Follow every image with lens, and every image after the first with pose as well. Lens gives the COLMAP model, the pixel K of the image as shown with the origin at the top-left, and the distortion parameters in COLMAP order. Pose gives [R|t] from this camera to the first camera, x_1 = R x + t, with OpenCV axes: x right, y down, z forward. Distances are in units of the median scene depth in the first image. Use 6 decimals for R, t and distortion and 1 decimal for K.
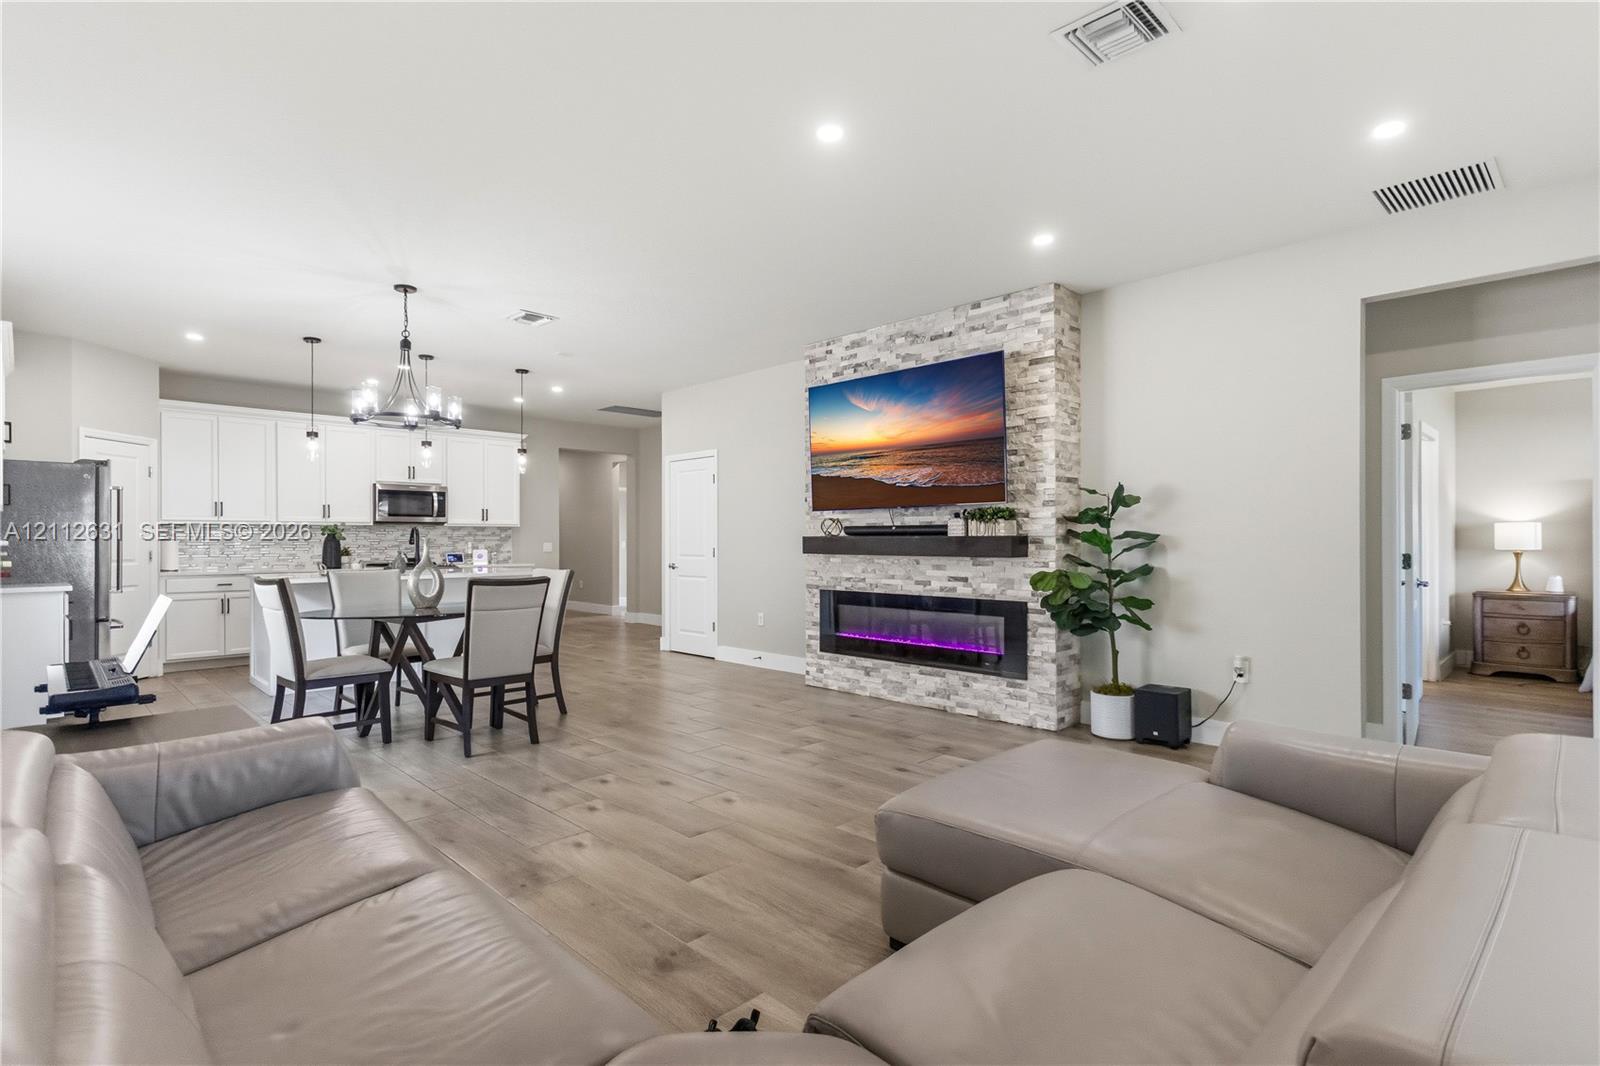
lens RADIAL K [[780.8, 0, 792.8], [0, 780.8, 535.9], [0, 0, 1]] dist [0.002471, 0.002419]
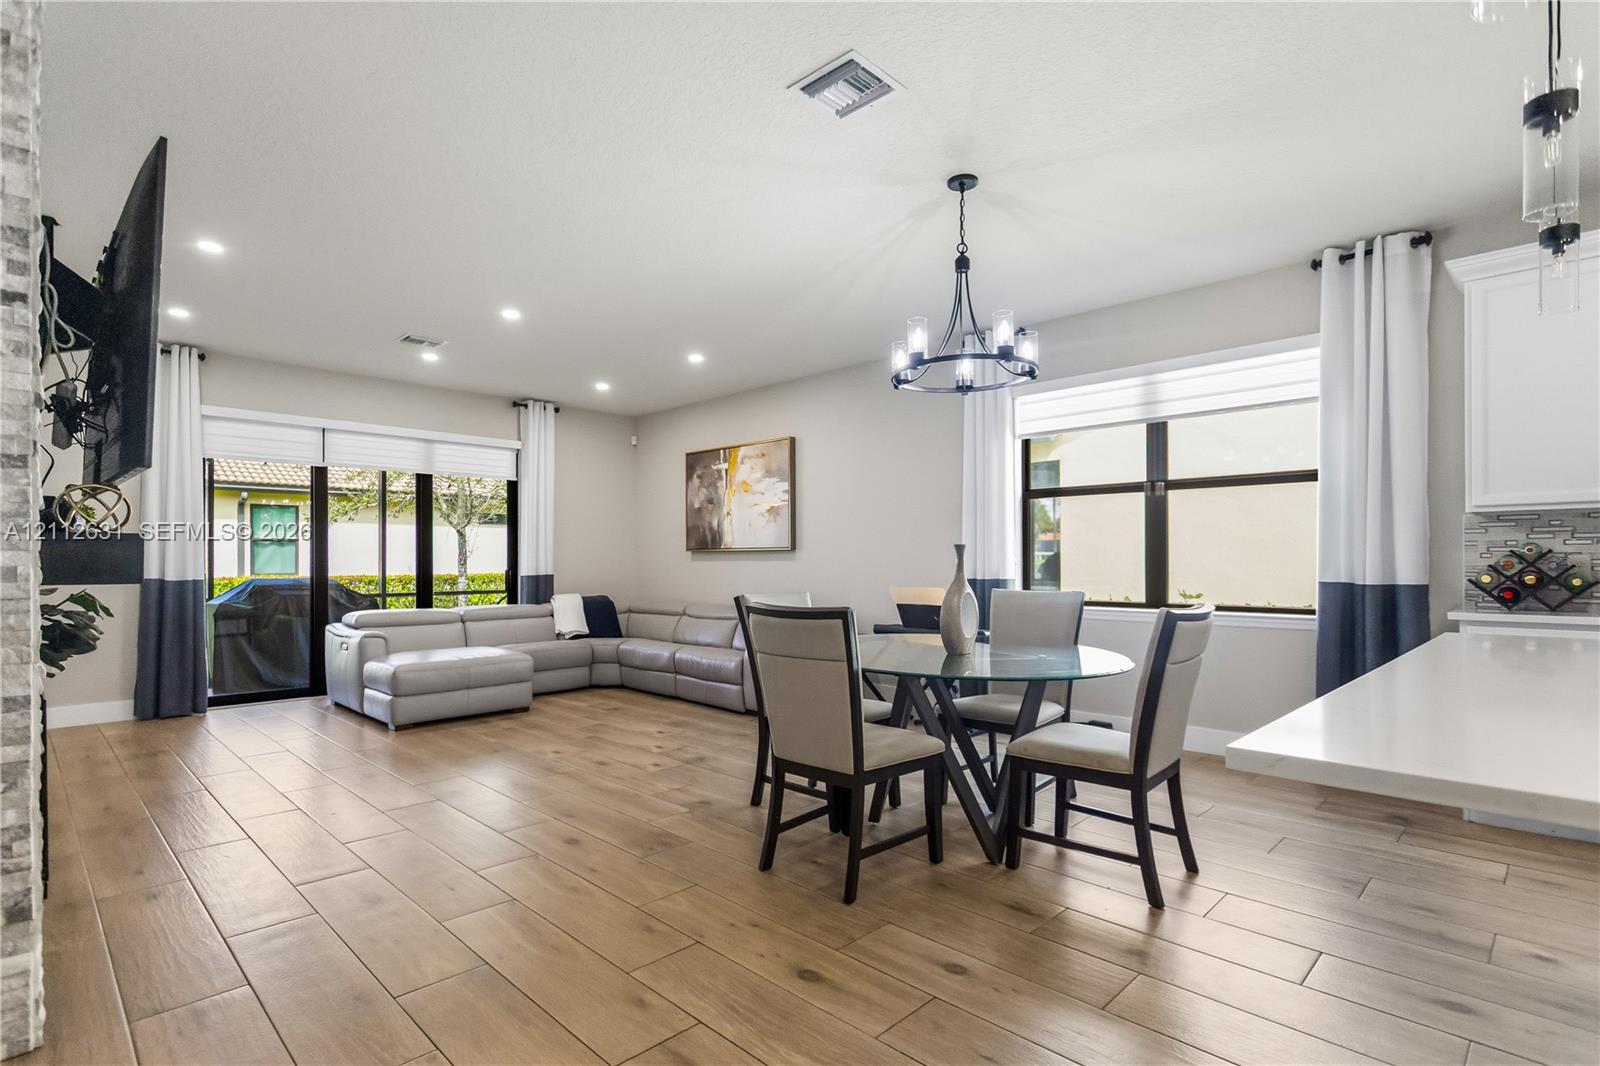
lens RADIAL K [[780.8, 0, 787.7], [0, 780.8, 556.1], [0, 0, 1]] dist [0.002471, 0.002419]
pose [[-0.999934, 0.004812, -0.010477, -0.286884], [0.004942, 0.999911, -0.012386, 0.016910], [0.010417, -0.012437, -0.999868, 1.455046]]
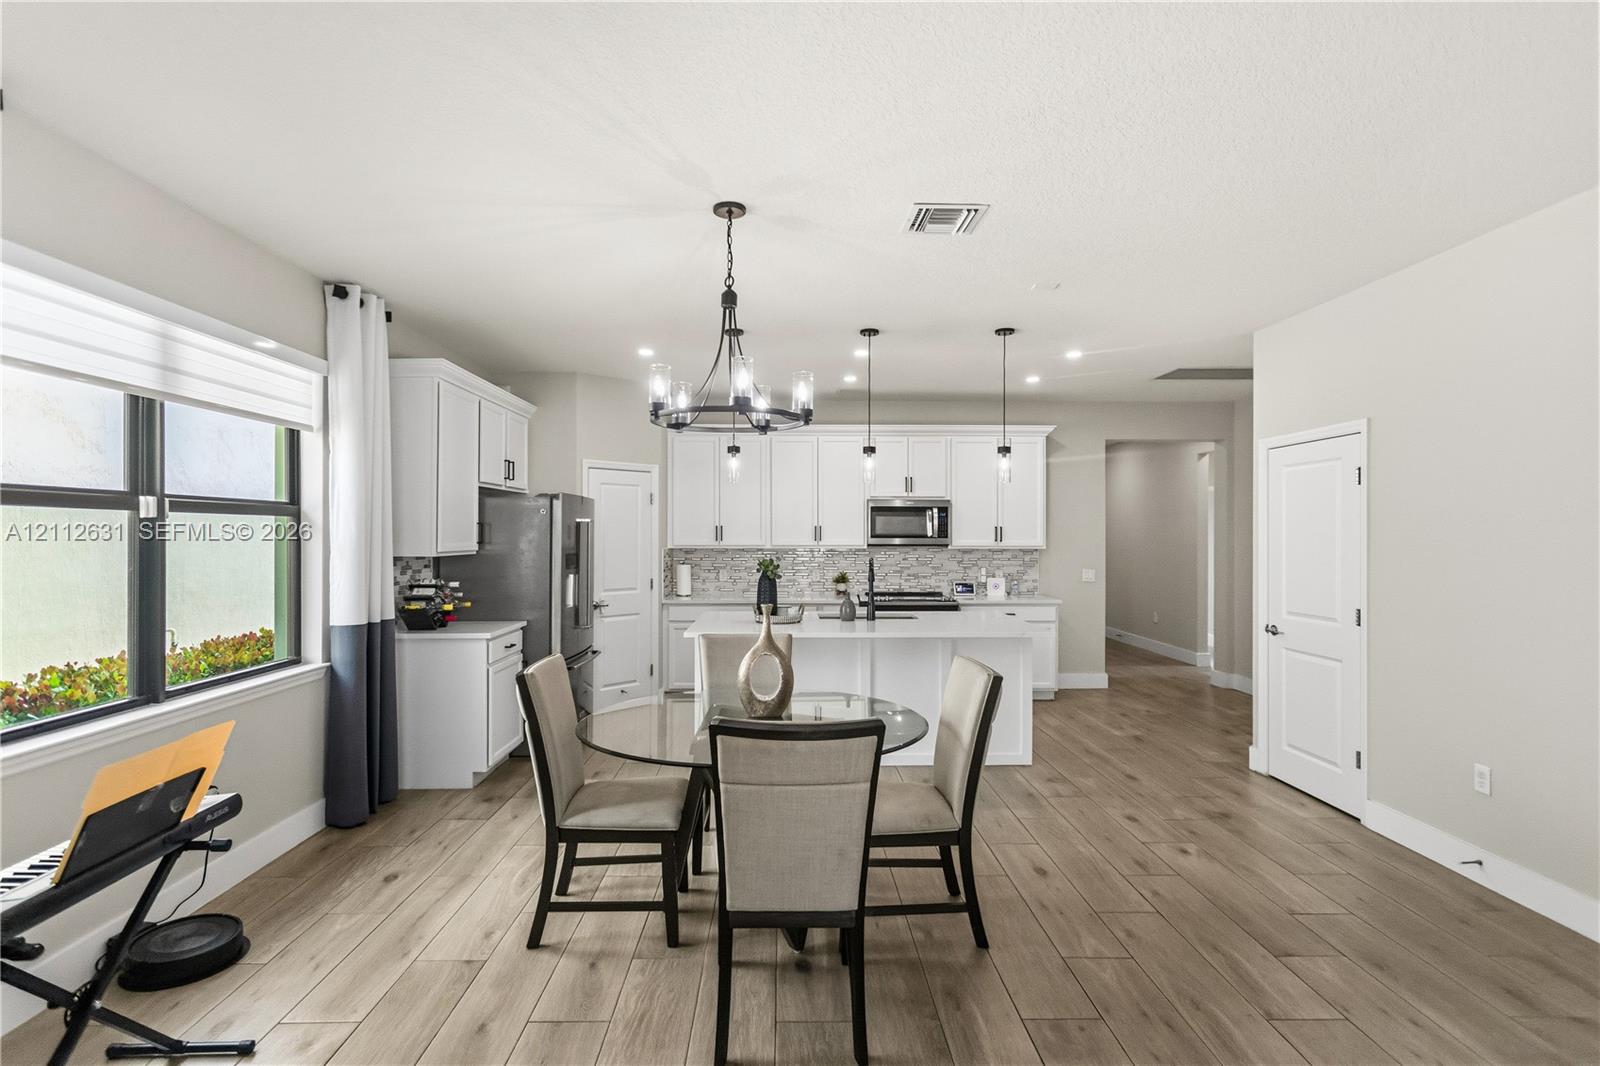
lens RADIAL K [[780.8, 0, 790.0], [0, 780.8, 531.6], [0, 0, 1]] dist [0.002471, 0.002419]
pose [[0.724316, 0.001378, -0.689467, -0.020923], [0.000357, 0.999997, 0.002374, -0.051351], [0.689468, -0.001965, 0.724313, 0.496231]]
